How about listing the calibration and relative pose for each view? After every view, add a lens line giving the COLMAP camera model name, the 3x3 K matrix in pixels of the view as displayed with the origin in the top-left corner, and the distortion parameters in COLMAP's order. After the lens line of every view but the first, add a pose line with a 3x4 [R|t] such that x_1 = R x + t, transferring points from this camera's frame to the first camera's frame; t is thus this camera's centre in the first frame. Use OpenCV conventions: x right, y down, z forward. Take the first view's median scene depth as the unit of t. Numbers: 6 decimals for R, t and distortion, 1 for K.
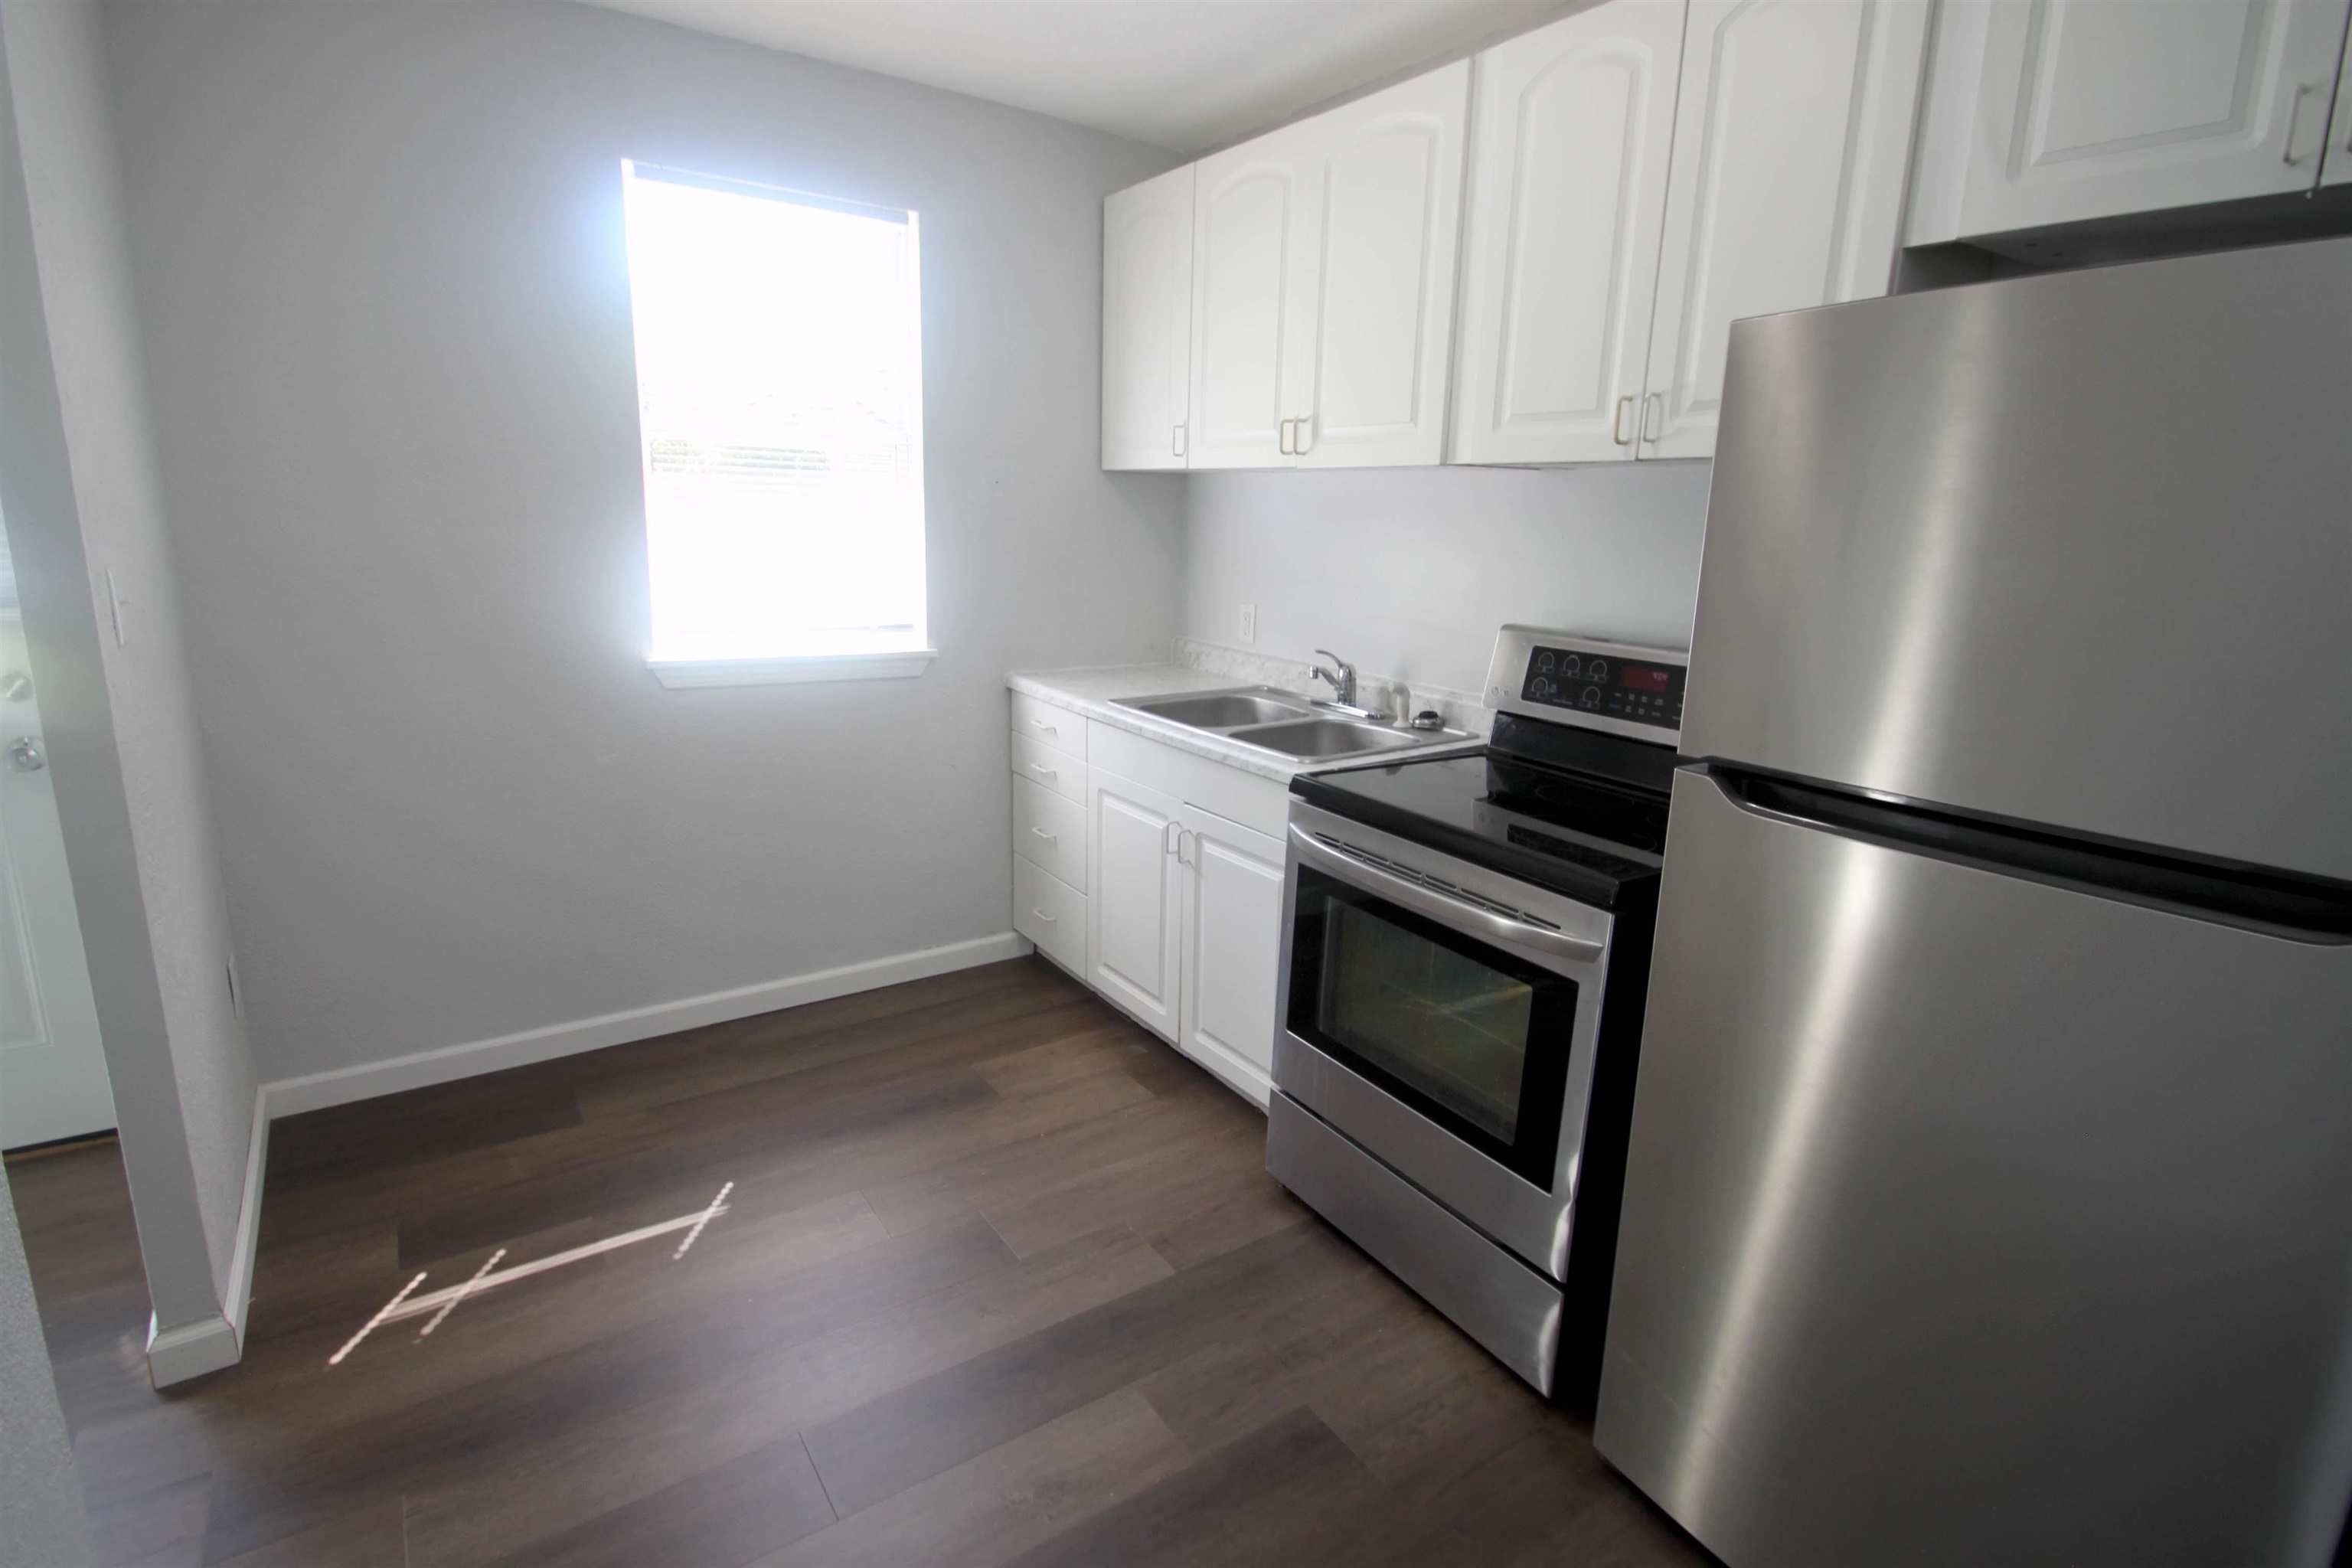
lens RADIAL K [[1122.7, 0, 1165.8], [0, 1122.7, 777.6], [0, 0, 1]] dist [-0.003095, -0.003840]
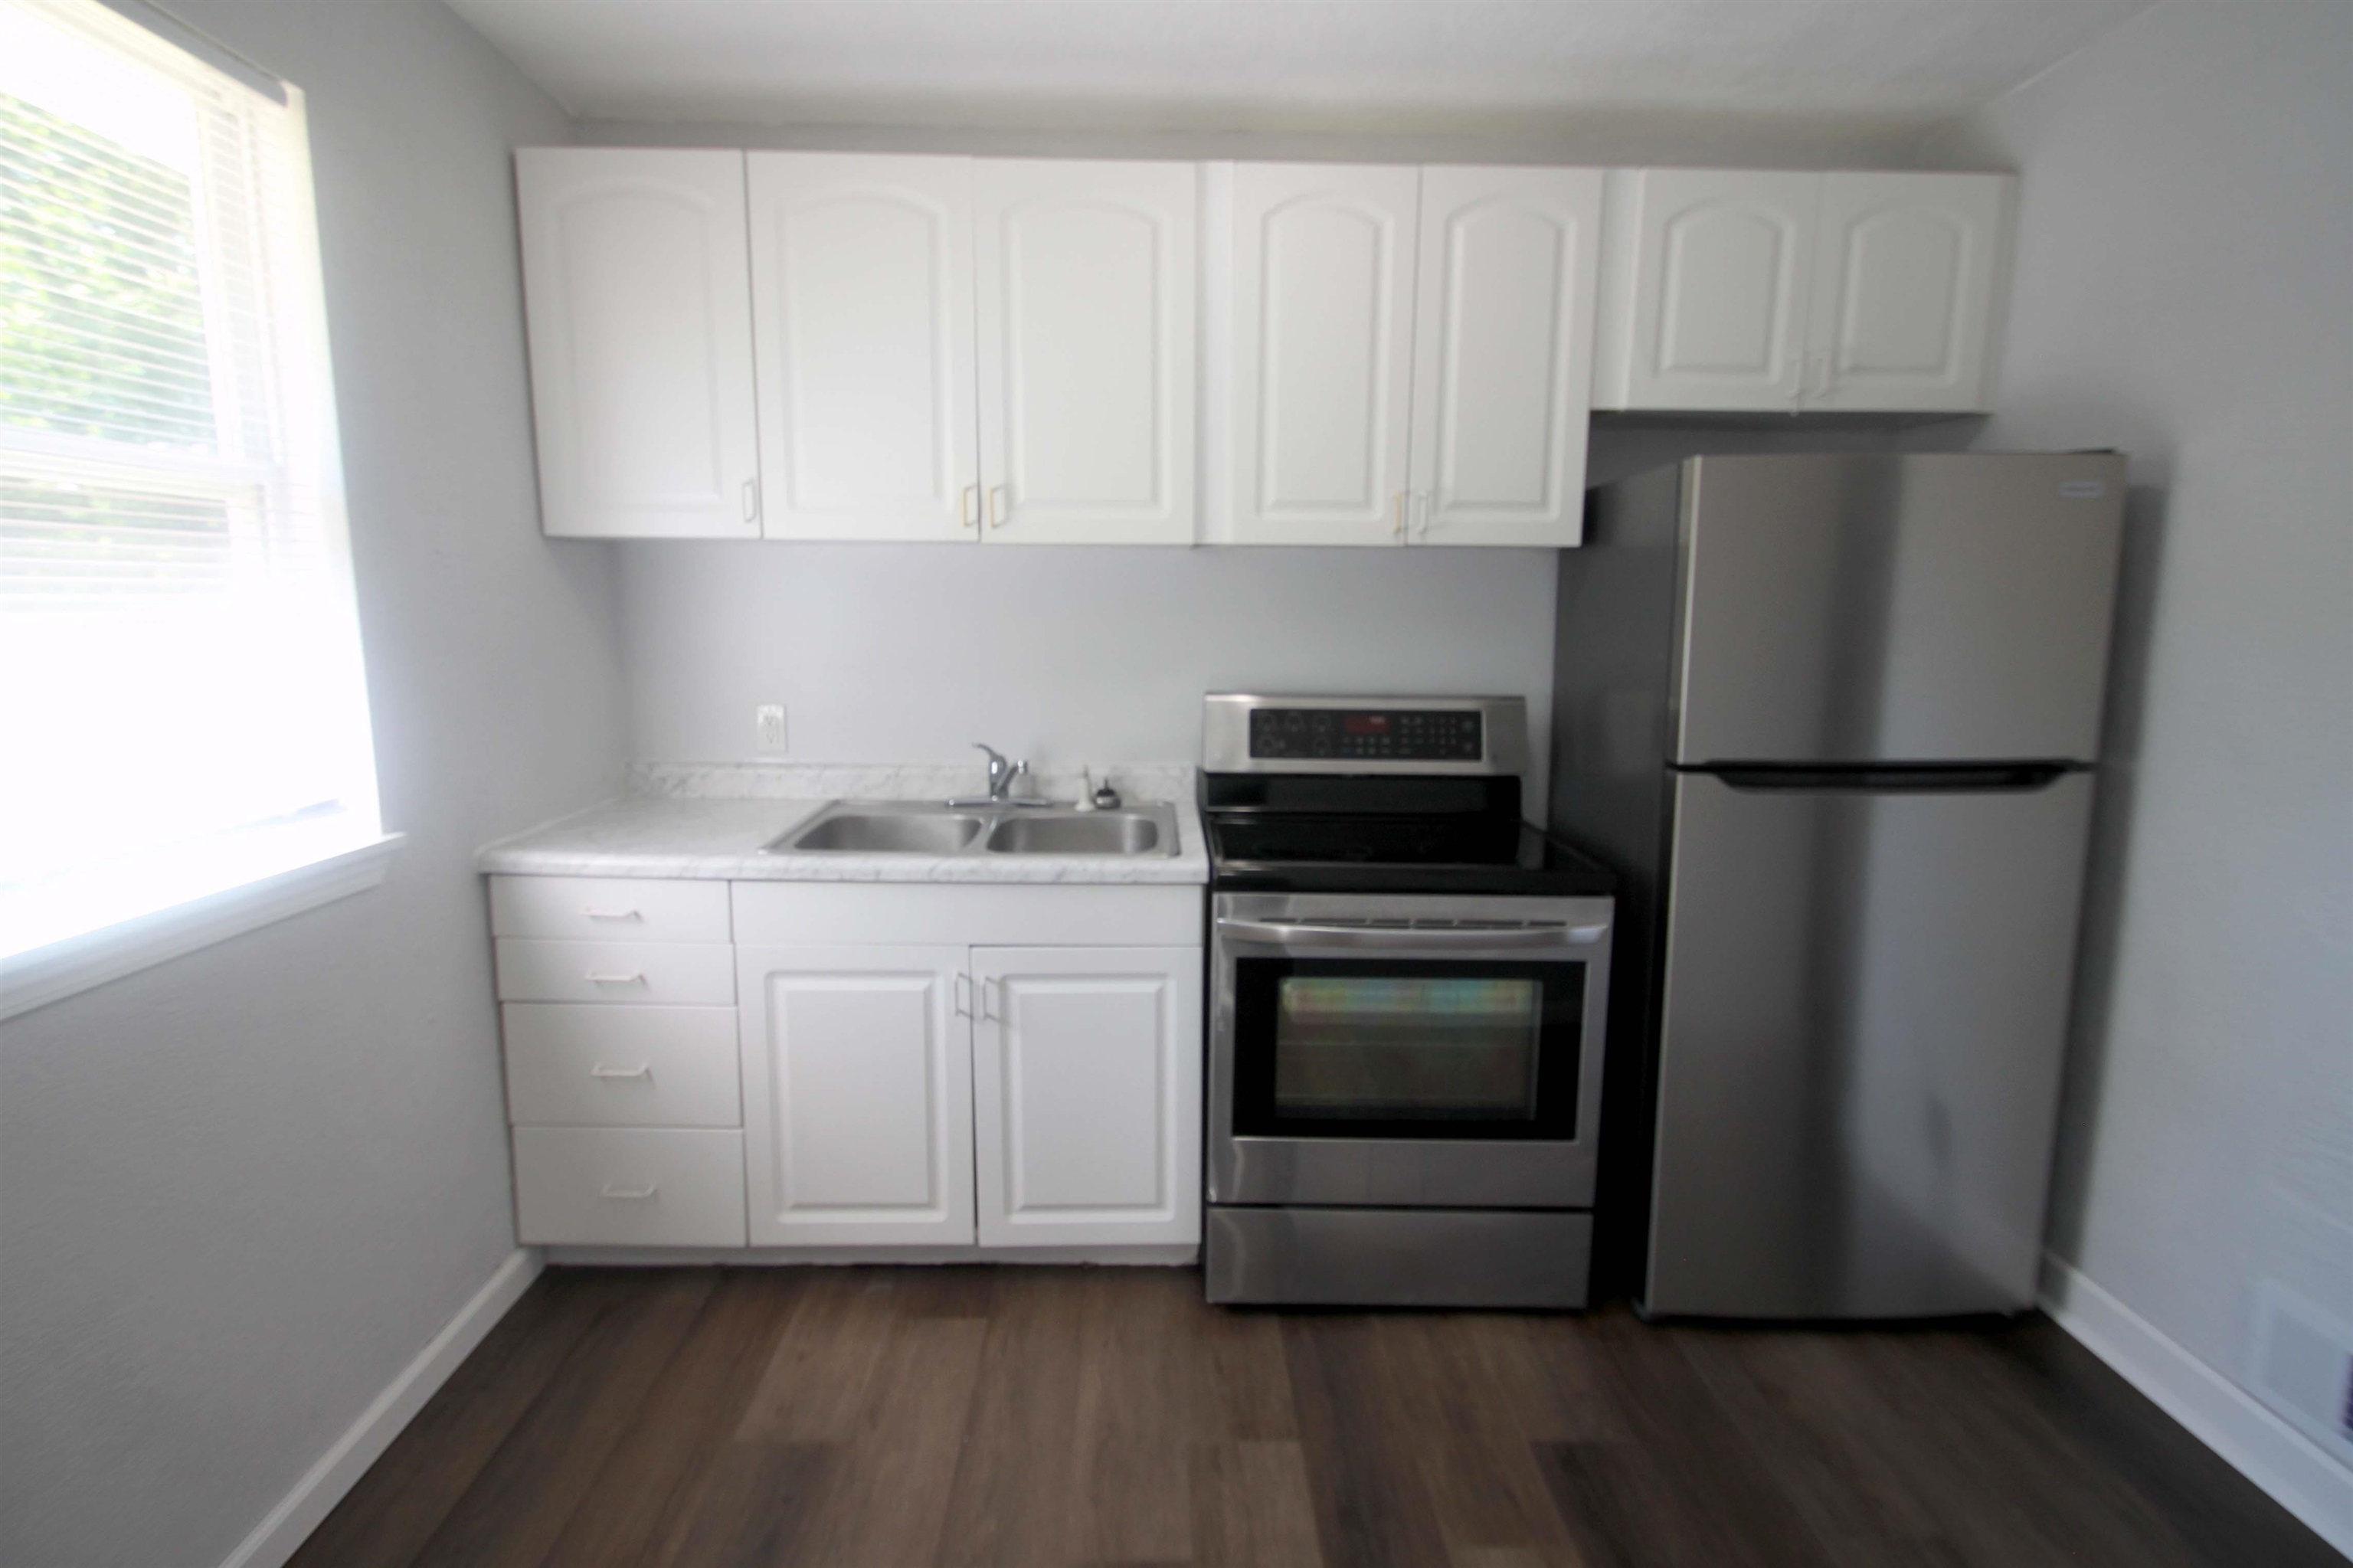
lens RADIAL K [[1123.2, 0, 1167.0], [0, 1123.2, 772.6], [0, 0, 1]] dist [-0.003095, -0.003840]
pose [[0.544609, -0.152324, 0.824742, -0.540801], [0.202395, 0.978175, 0.047013, -0.107063], [-0.813903, 0.141320, 0.563552, 0.395190]]
